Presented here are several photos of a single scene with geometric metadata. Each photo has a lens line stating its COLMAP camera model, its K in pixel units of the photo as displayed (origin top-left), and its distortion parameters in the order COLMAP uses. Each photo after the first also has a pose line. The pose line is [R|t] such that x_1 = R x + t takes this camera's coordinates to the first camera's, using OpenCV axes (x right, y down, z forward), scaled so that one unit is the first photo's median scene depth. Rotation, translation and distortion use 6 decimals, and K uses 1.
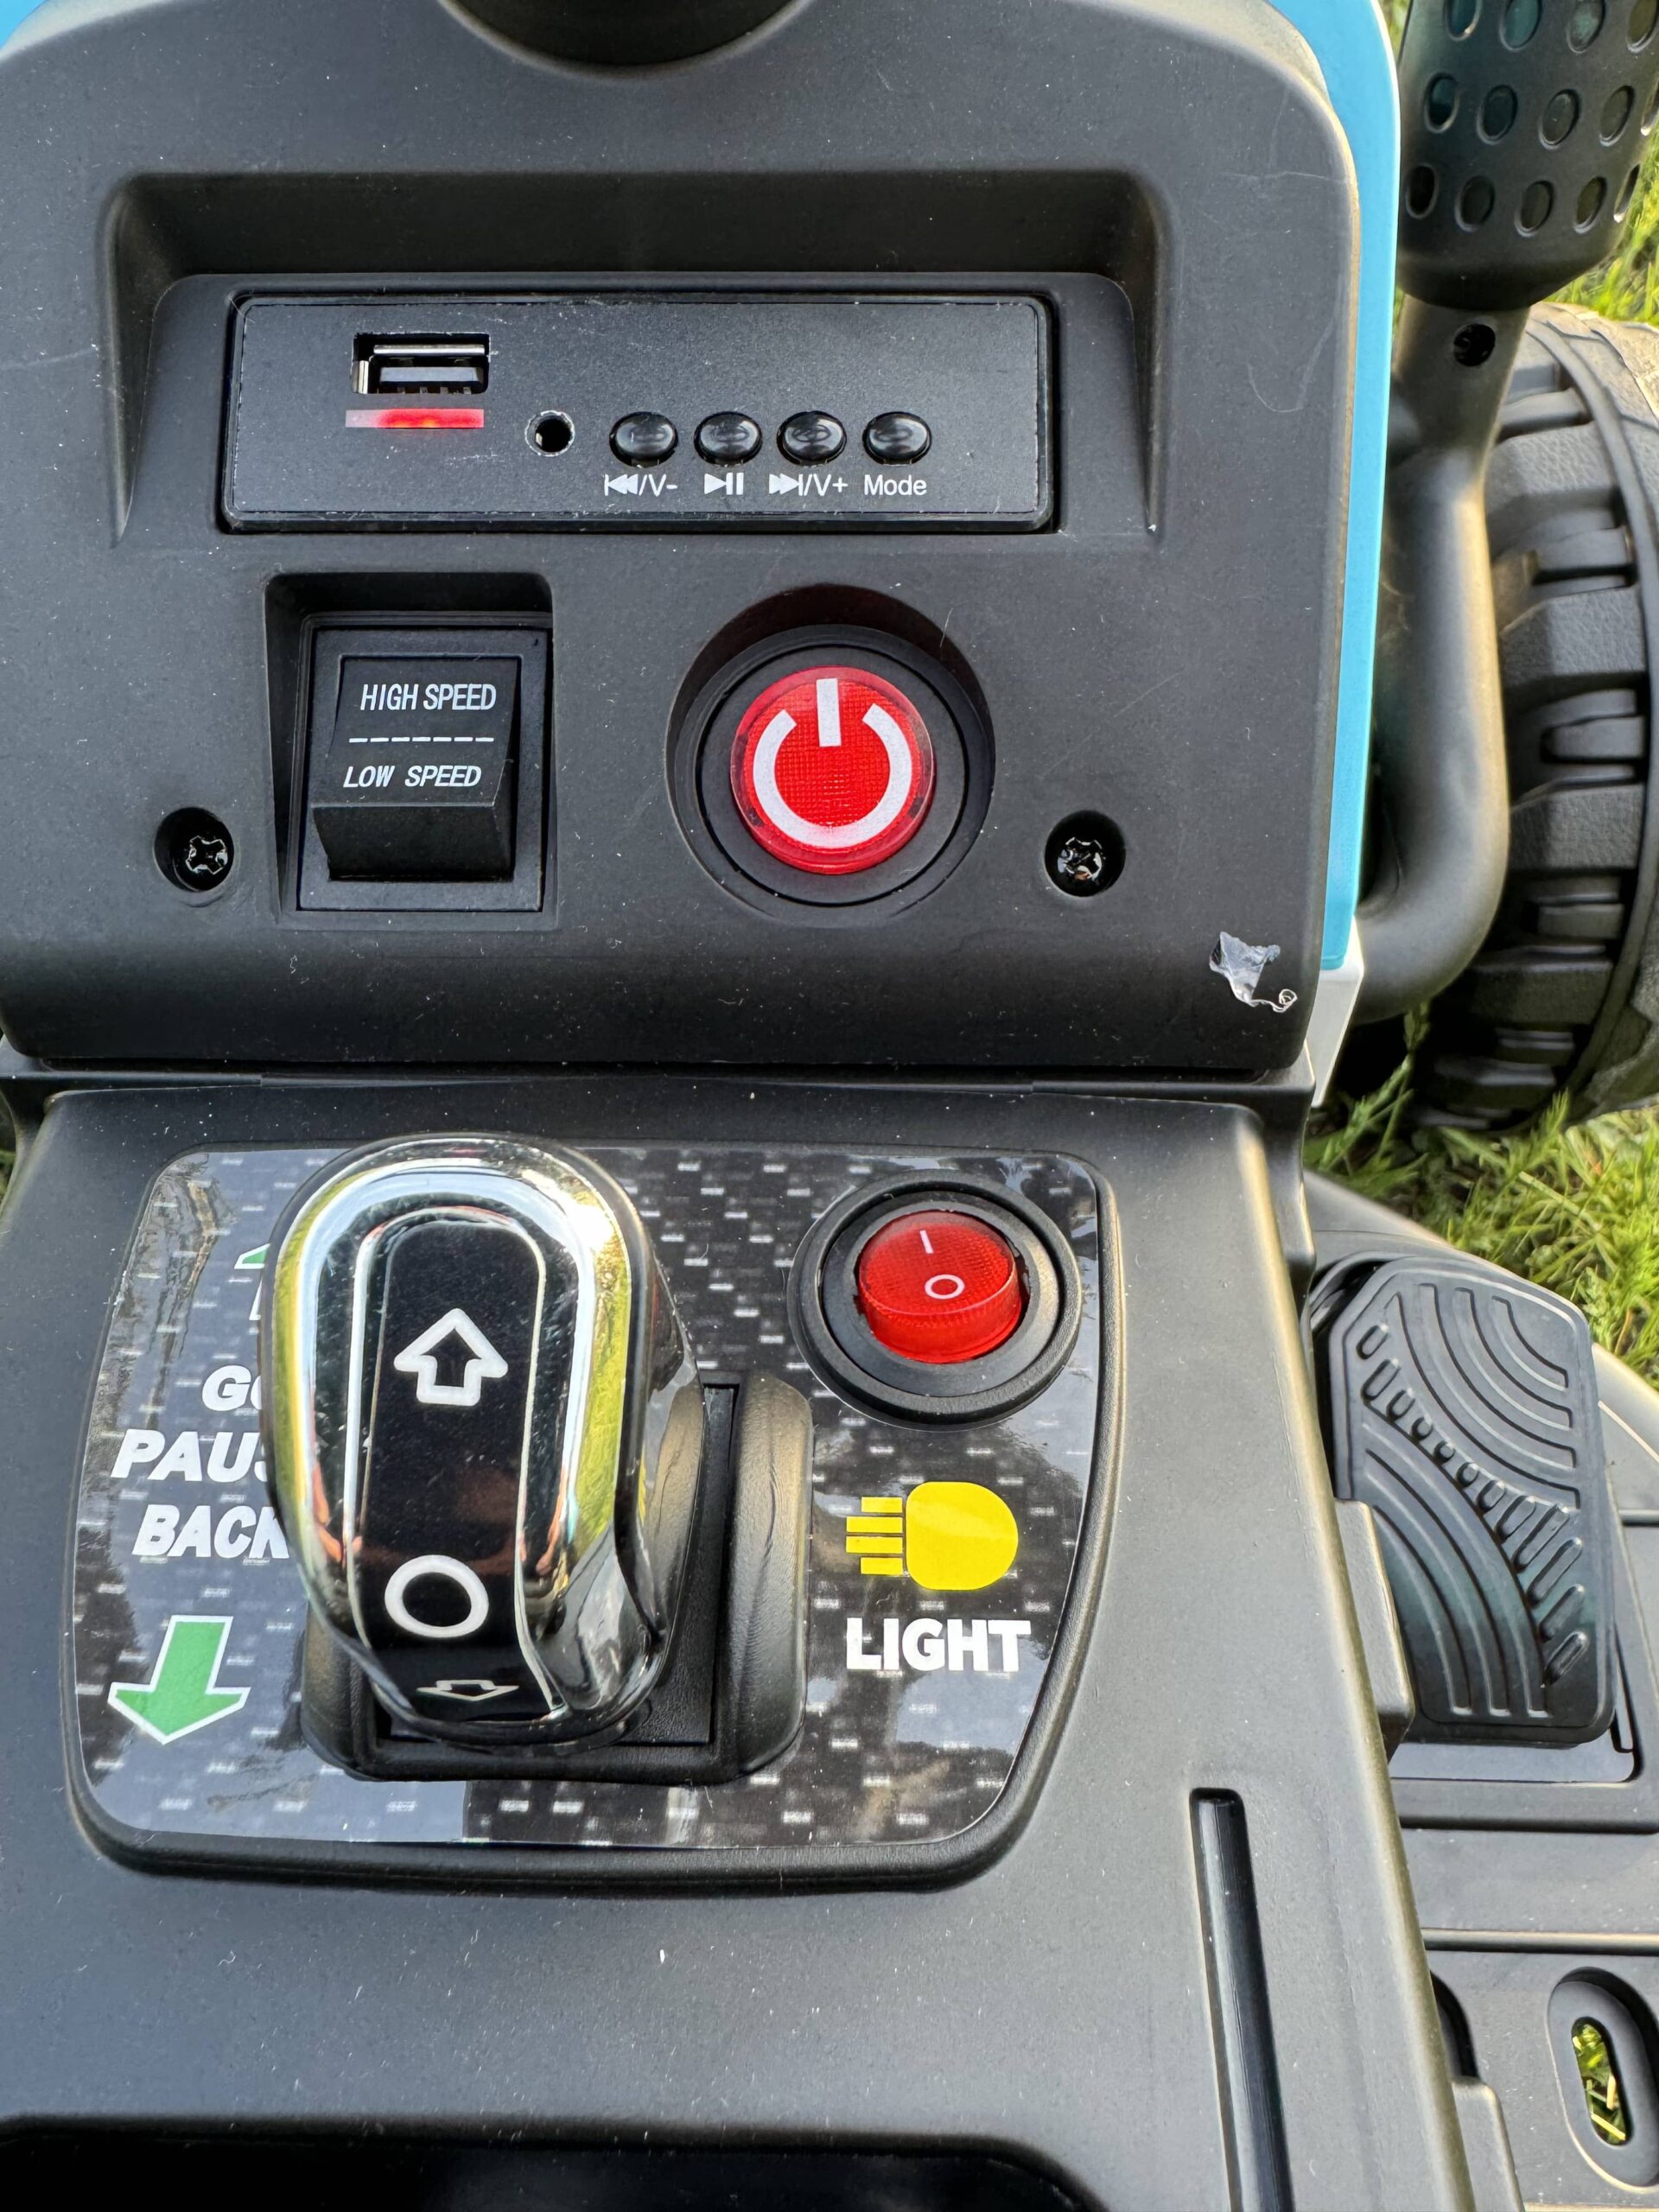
lens RADIAL K [[1551.6, 0, 829.5], [0, 1551.6, 1106.0], [0, 0, 1]] dist [0.001384, 0.000057]
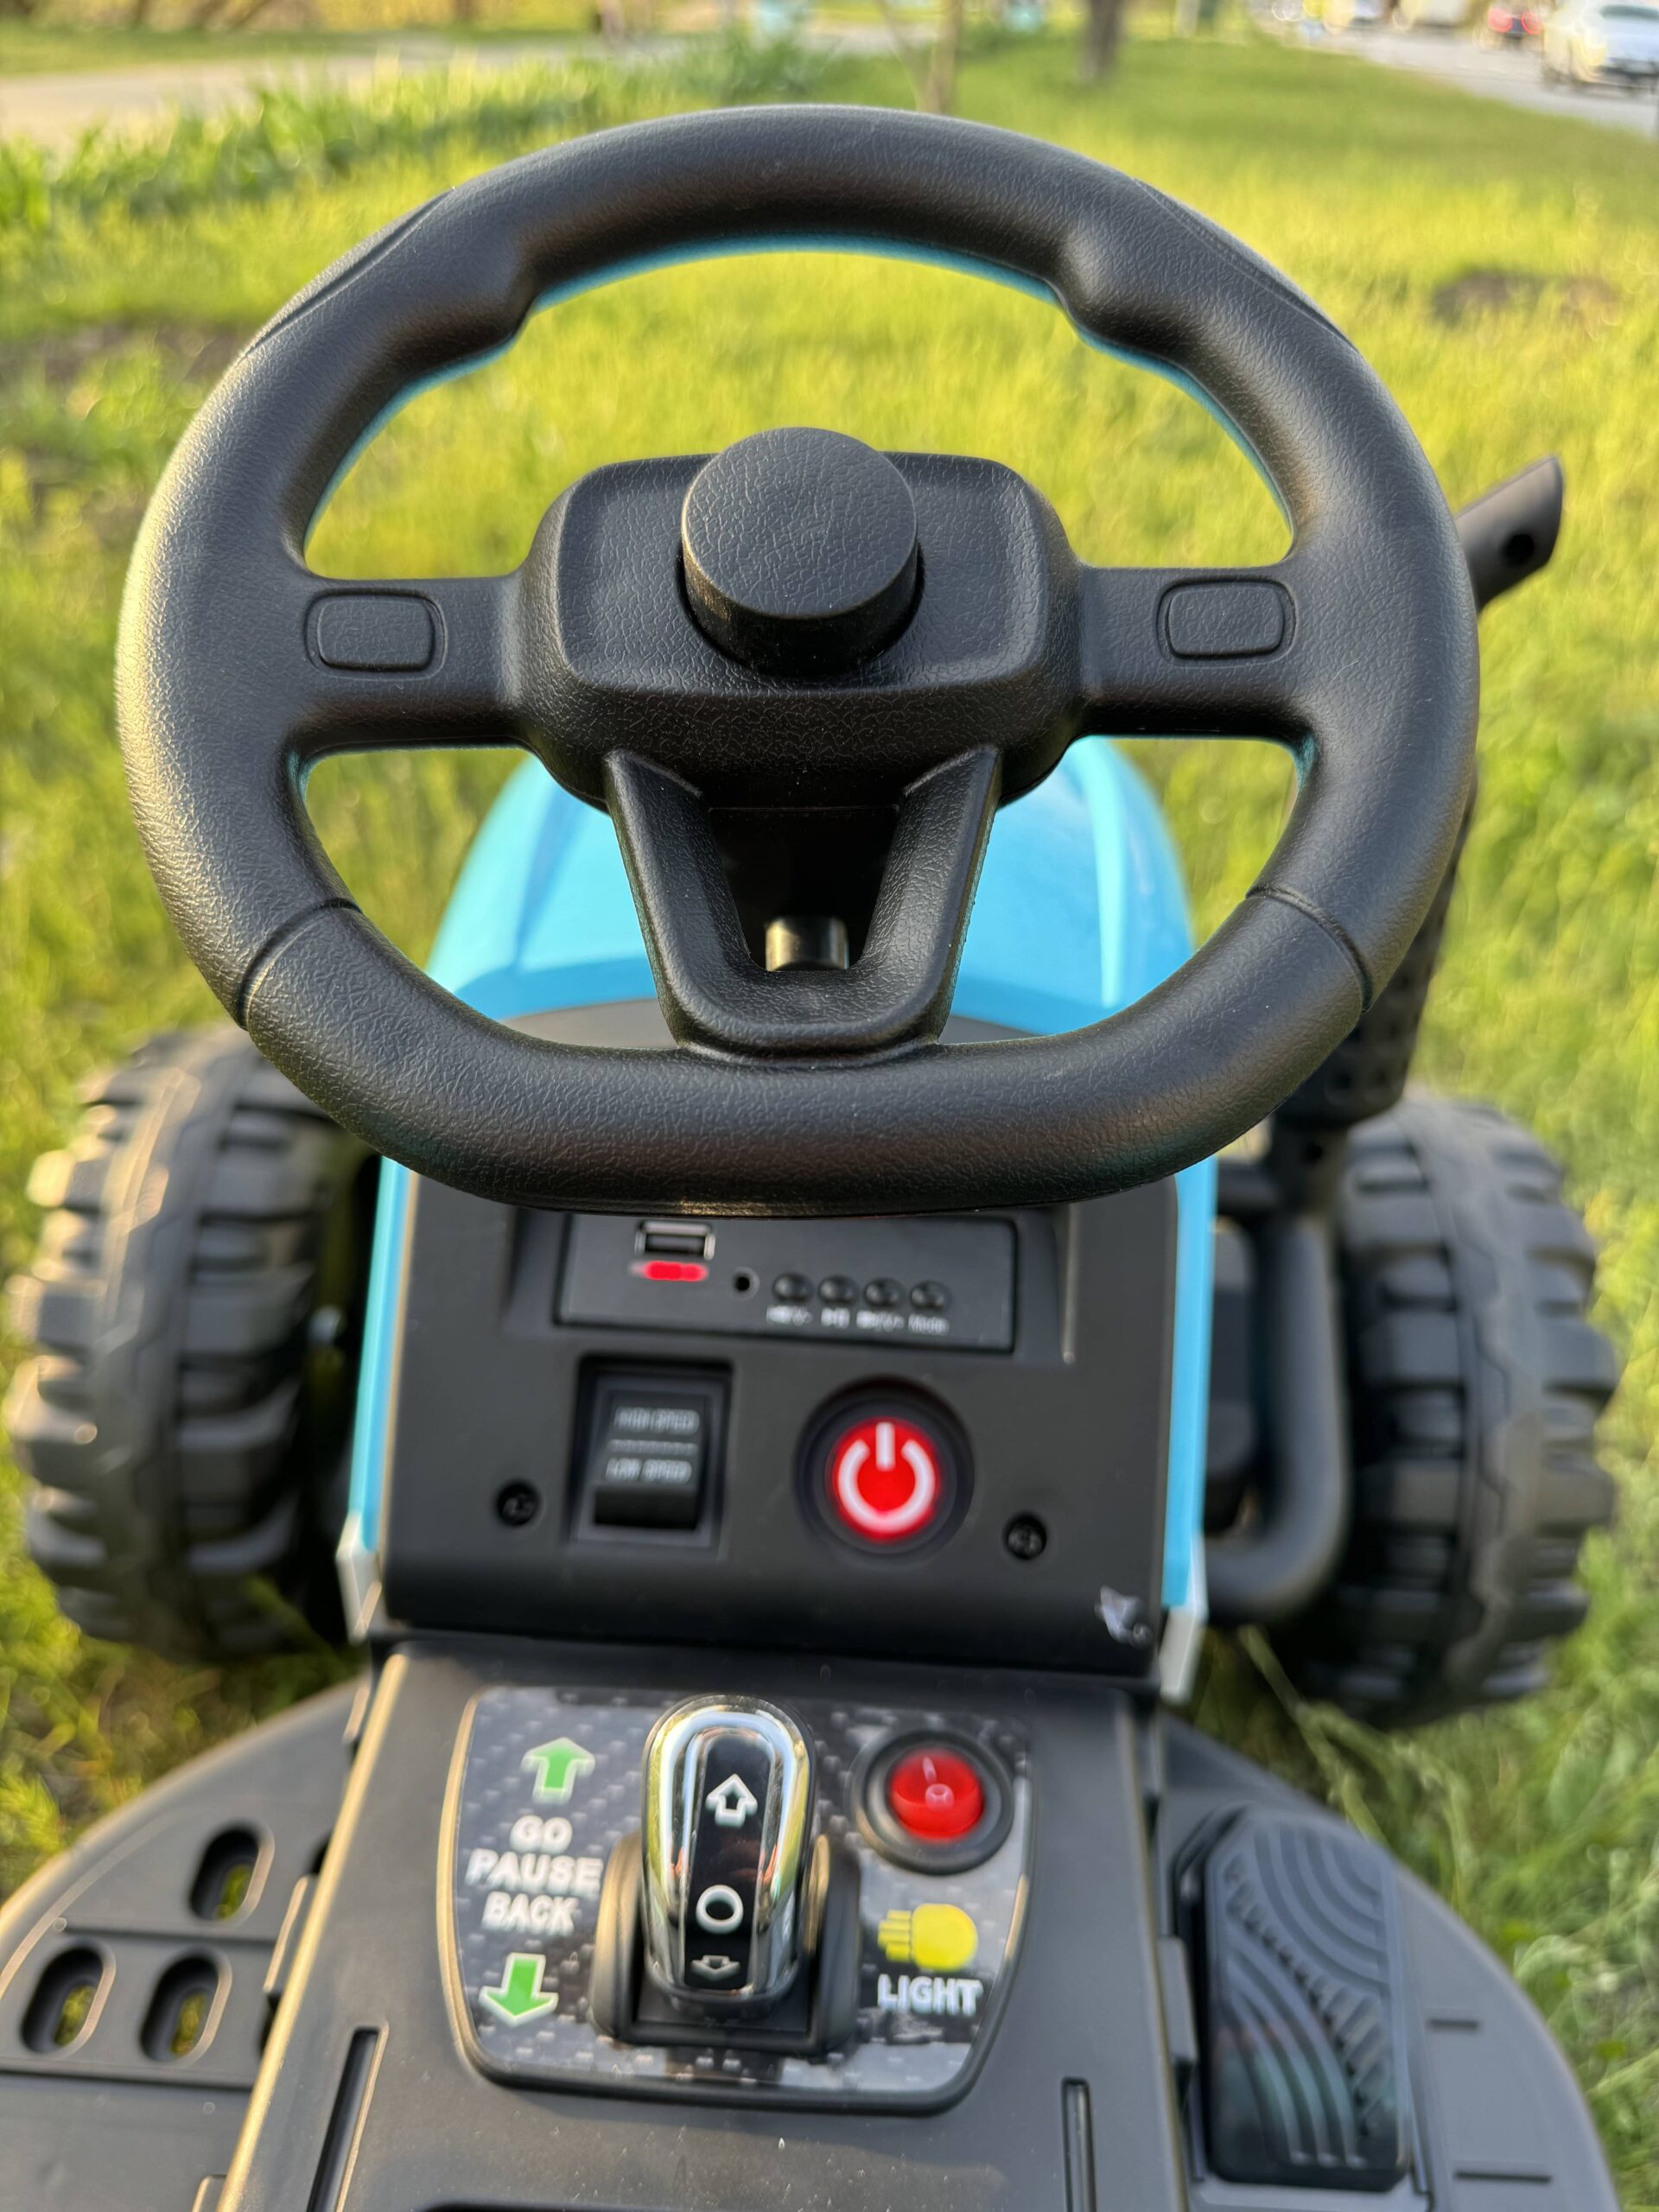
lens RADIAL K [[1634.6, 0, 829.5], [0, 1634.6, 1106.0], [0, 0, 1]] dist [0.003143, -0.099506]
pose [[0.998131, 0.061053, -0.002473, -0.084355], [-0.058868, 0.949990, -0.306683, -0.047288], [-0.016374, 0.306256, 0.951809, -0.913640]]
